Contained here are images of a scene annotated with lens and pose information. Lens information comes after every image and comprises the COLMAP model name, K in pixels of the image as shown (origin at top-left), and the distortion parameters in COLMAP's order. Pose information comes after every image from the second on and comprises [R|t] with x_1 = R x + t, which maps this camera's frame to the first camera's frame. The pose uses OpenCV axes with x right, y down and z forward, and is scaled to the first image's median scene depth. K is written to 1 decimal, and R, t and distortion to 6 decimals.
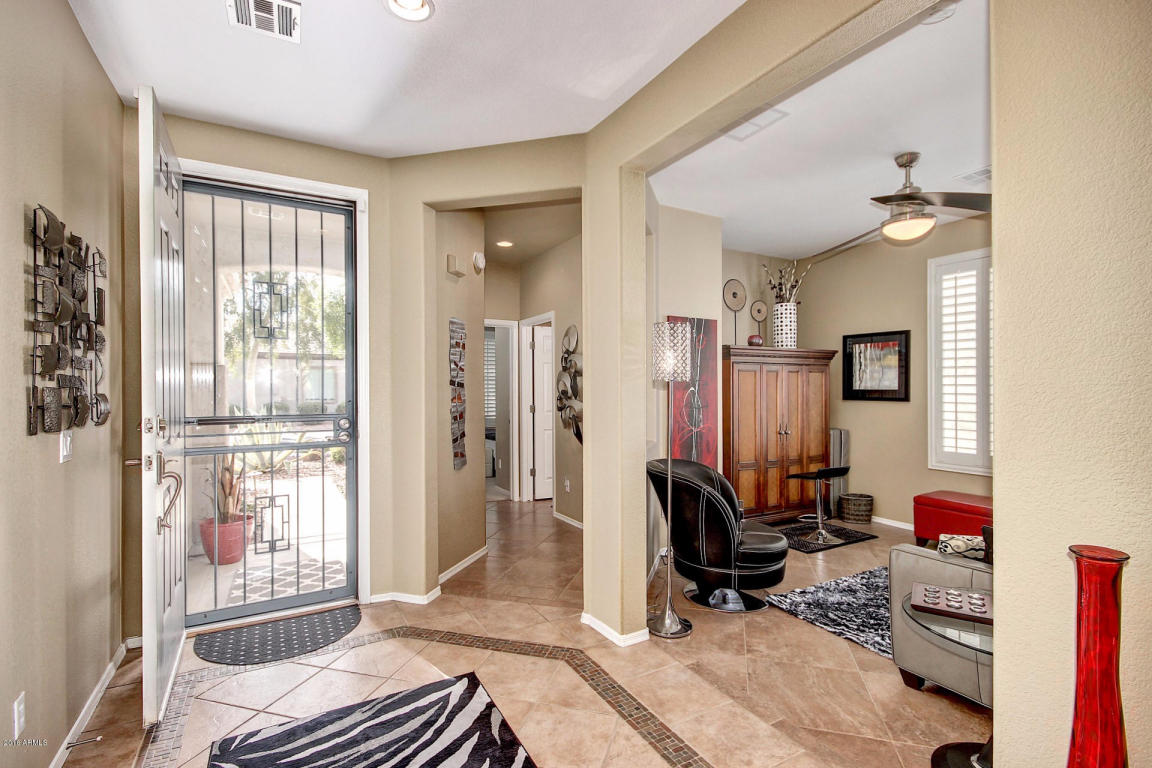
lens RADIAL K [[534.6, 0, 580.6], [0, 534.6, 390.4], [0, 0, 1]] dist [0.011065, -0.012037]
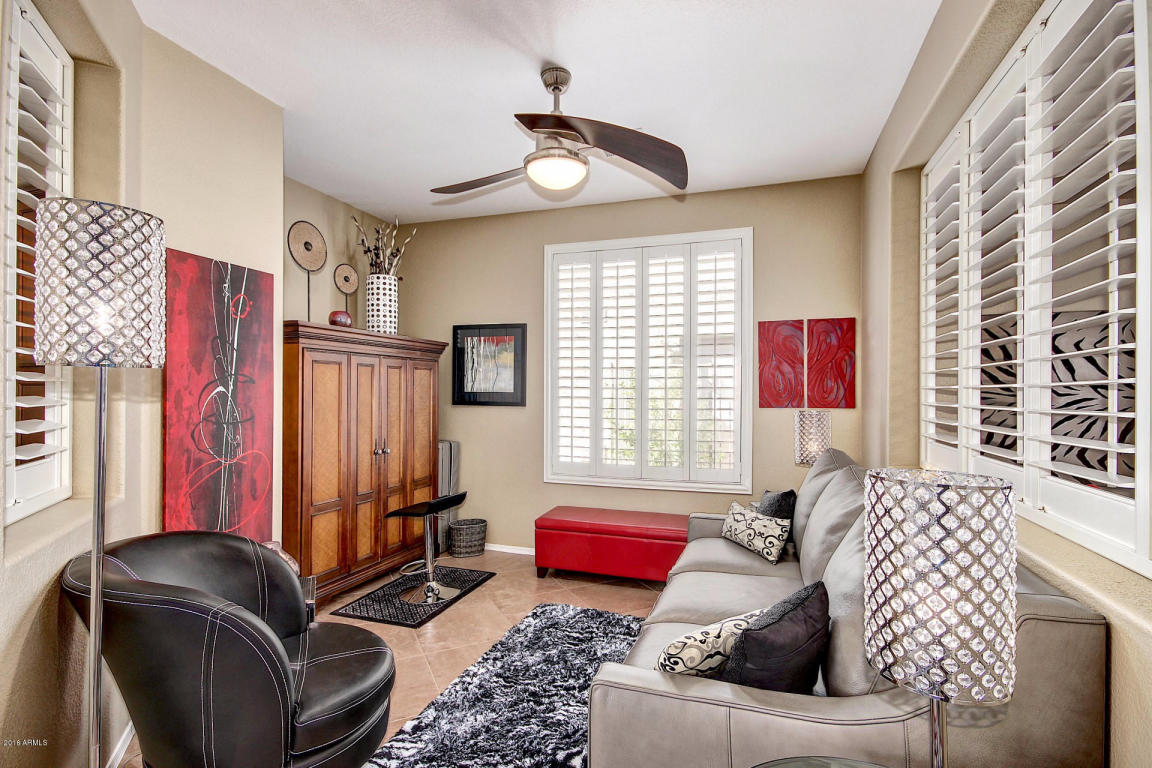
lens RADIAL K [[534.6, 0, 580.6], [0, 534.6, 390.4], [0, 0, 1]] dist [0.011065, -0.012037]
pose [[0.742938, 0.008130, 0.669311, 0.099134], [-0.004844, 0.999965, -0.006769, 0.000587], [-0.669343, 0.001787, 0.742951, 0.292191]]
